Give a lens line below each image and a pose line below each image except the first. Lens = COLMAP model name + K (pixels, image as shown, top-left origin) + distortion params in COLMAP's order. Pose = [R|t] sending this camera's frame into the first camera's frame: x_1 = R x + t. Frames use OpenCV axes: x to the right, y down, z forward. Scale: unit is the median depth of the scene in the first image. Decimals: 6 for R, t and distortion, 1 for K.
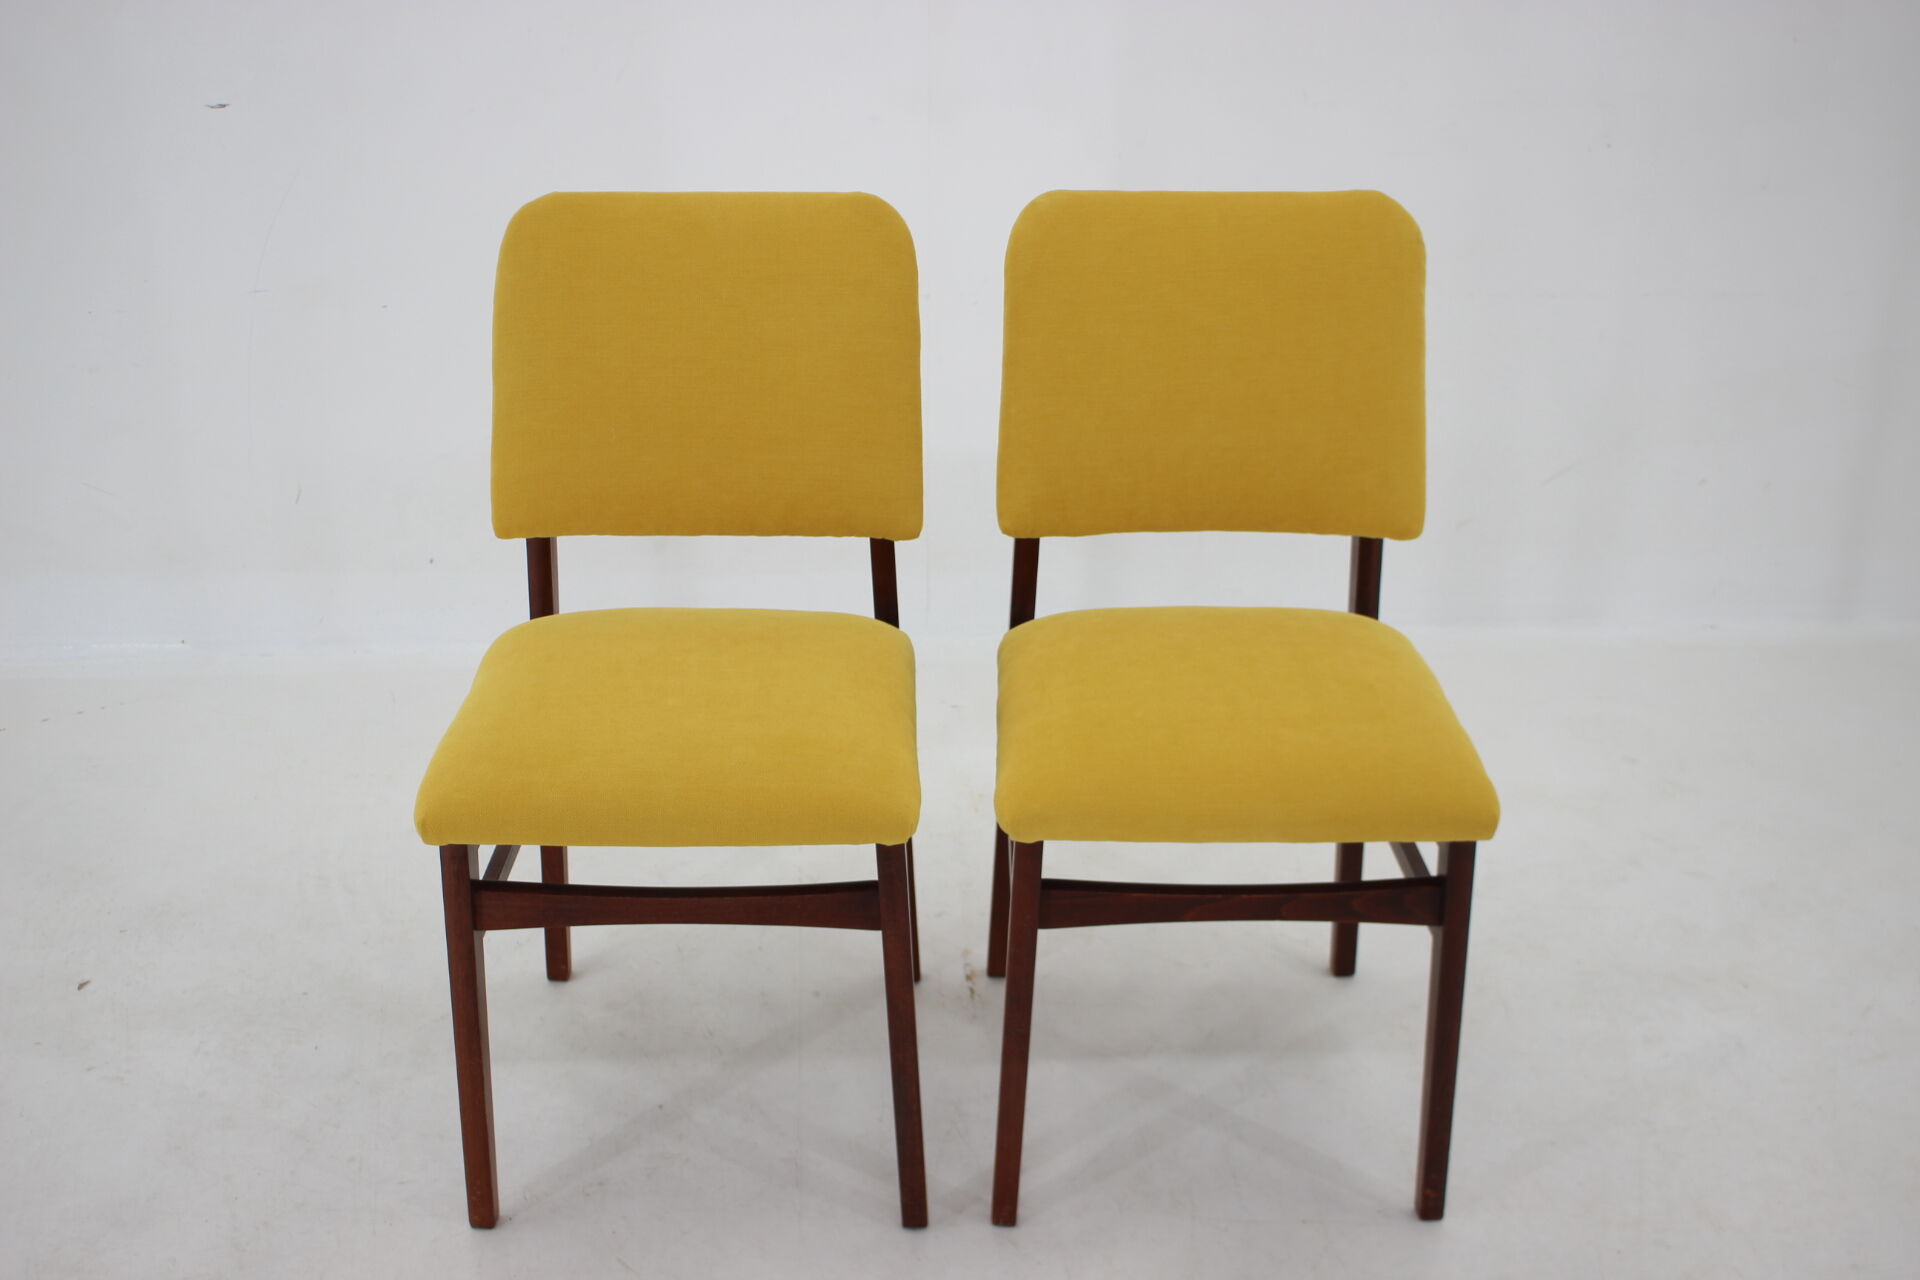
lens RADIAL K [[2195.2, 0, 999.7], [0, 2195.2, 640.5], [0, 0, 1]] dist [-0.193748, 0.287363]
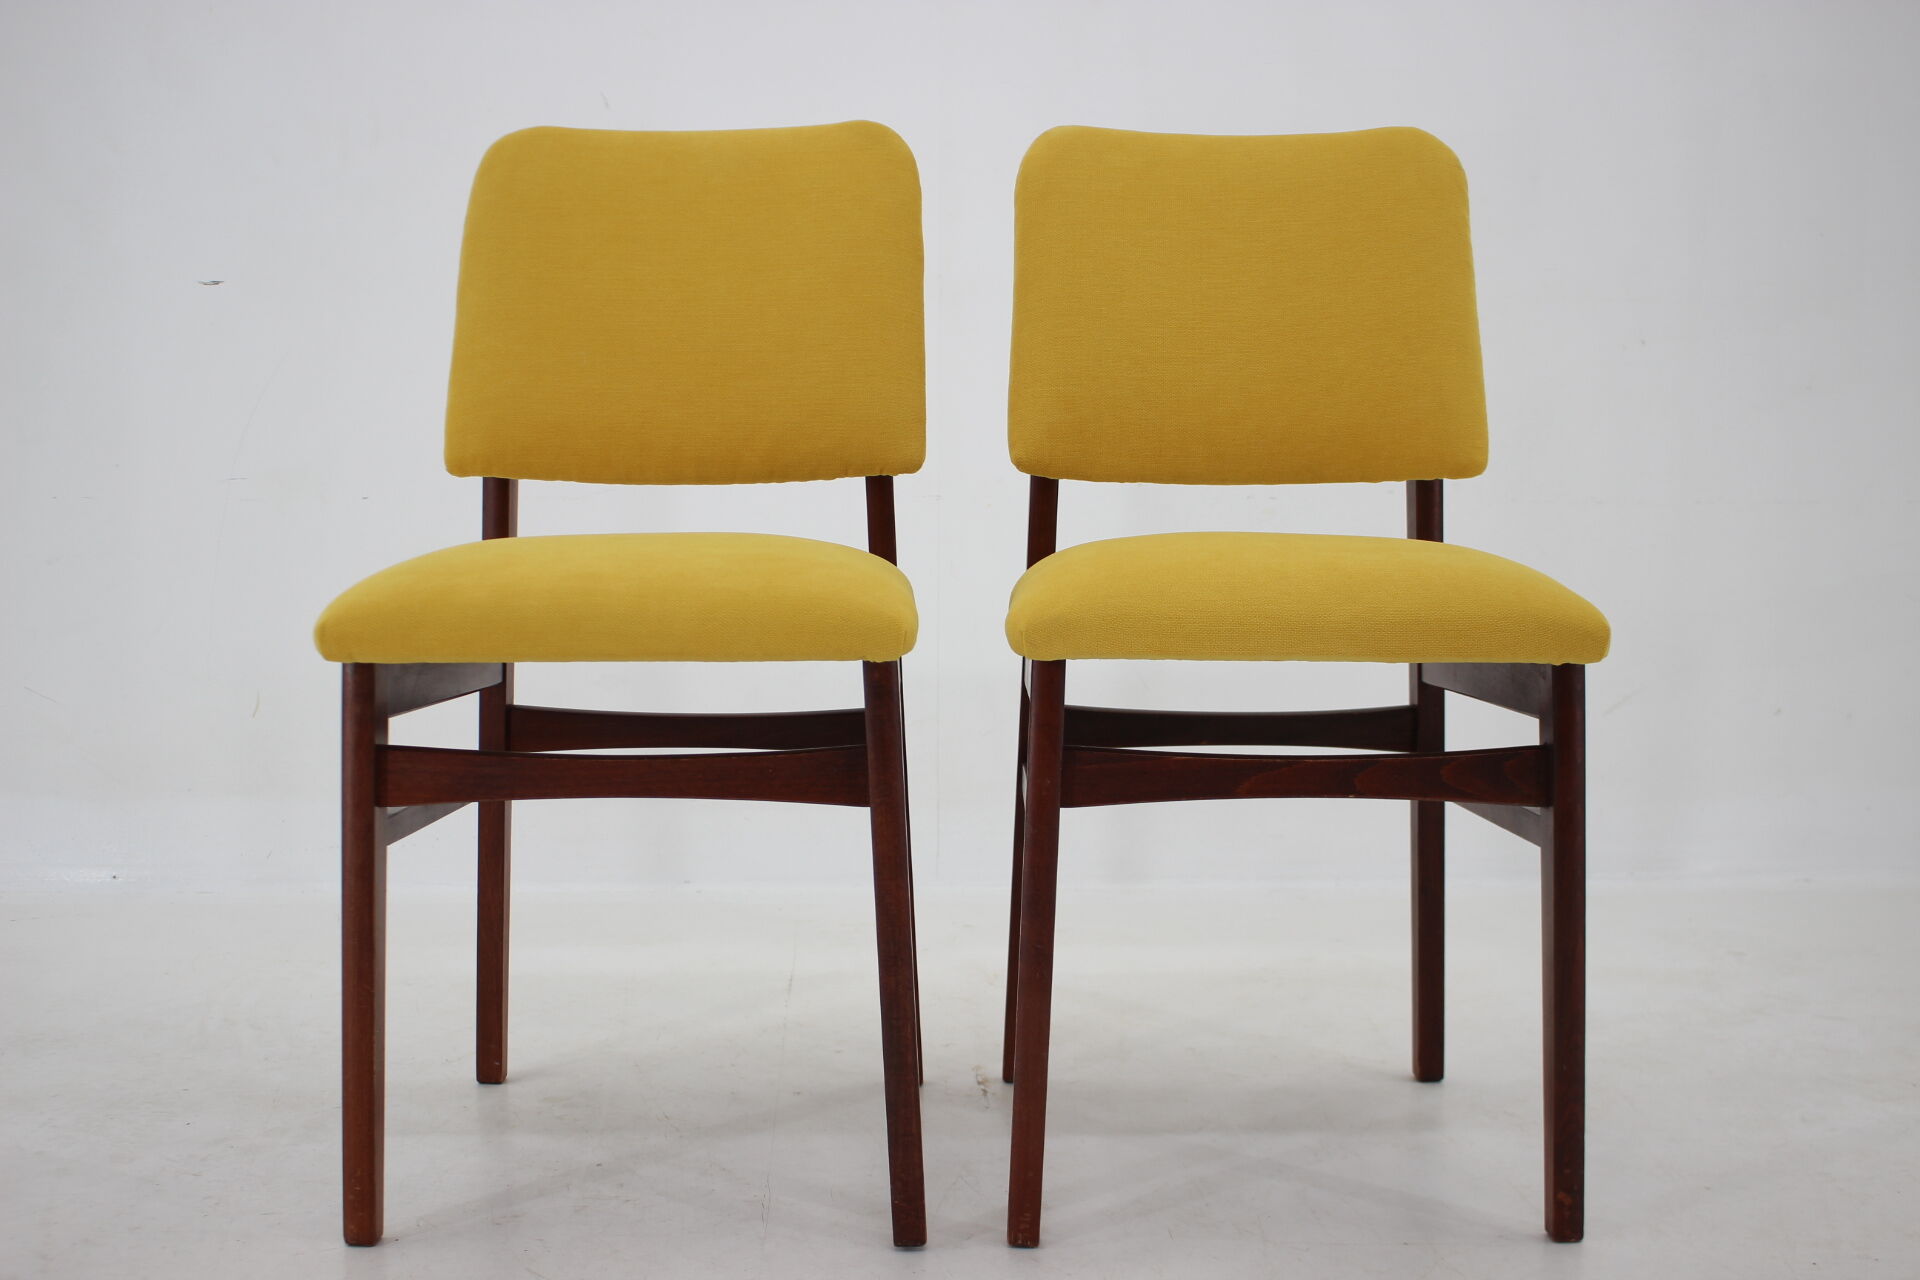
lens RADIAL K [[2195.2, 0, 999.7], [0, 2195.2, 640.5], [0, 0, 1]] dist [-0.193748, 0.287363]
pose [[0.999920, -0.008885, -0.008983, 0.002352], [0.005350, 0.941854, -0.335980, 0.318295], [0.011446, 0.335905, 0.941826, 0.185044]]
